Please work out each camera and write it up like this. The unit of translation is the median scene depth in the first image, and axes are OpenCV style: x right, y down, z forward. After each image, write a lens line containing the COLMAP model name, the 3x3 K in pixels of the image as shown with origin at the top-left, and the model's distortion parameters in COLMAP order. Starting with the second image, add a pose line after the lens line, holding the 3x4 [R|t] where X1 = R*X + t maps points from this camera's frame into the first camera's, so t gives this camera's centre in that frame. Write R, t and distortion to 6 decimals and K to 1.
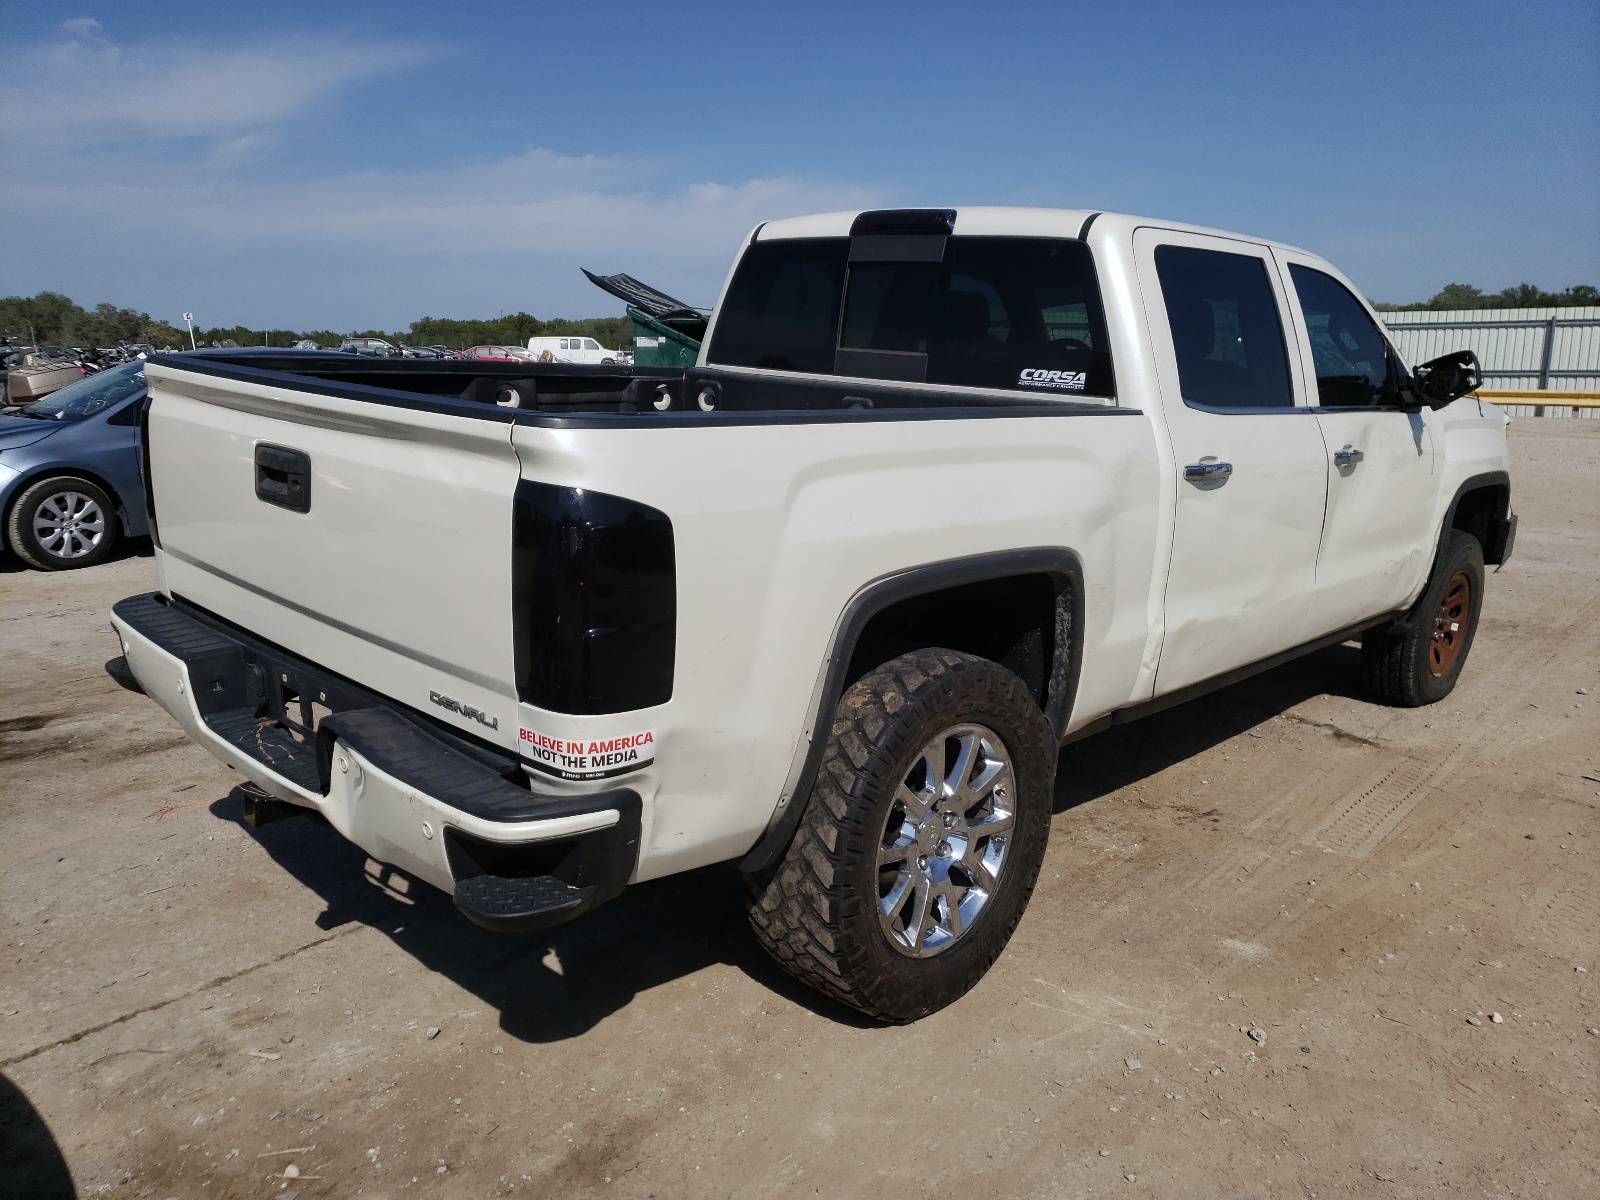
lens RADIAL K [[1275.8, 0, 790.9], [0, 1275.8, 597.3], [0, 0, 1]] dist [0.024202, 0.006063]
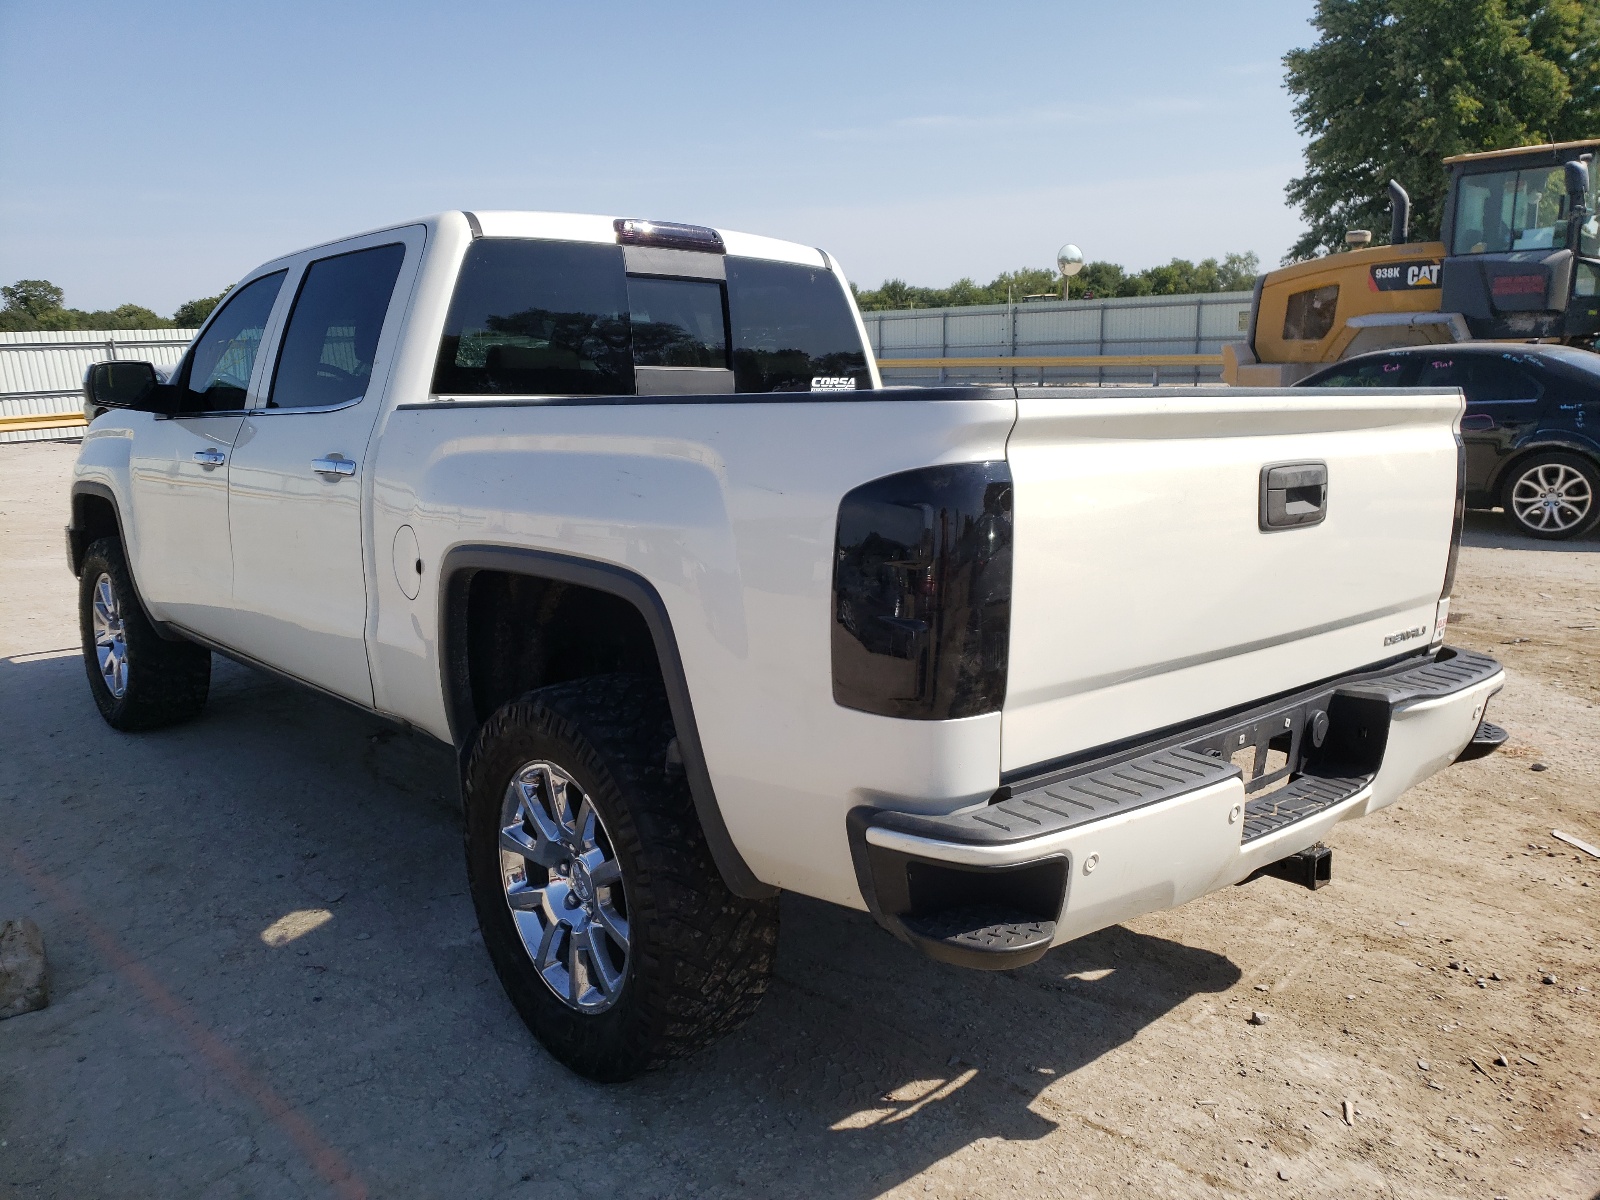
lens RADIAL K [[1275.8, 0, 790.9], [0, 1275.8, 597.3], [0, 0, 1]] dist [0.024202, 0.006063]
pose [[0.095463, -0.221923, 0.970380, -1.092023], [0.243147, 0.950502, 0.193457, -0.237242], [-0.965281, 0.217477, 0.144698, 1.008862]]
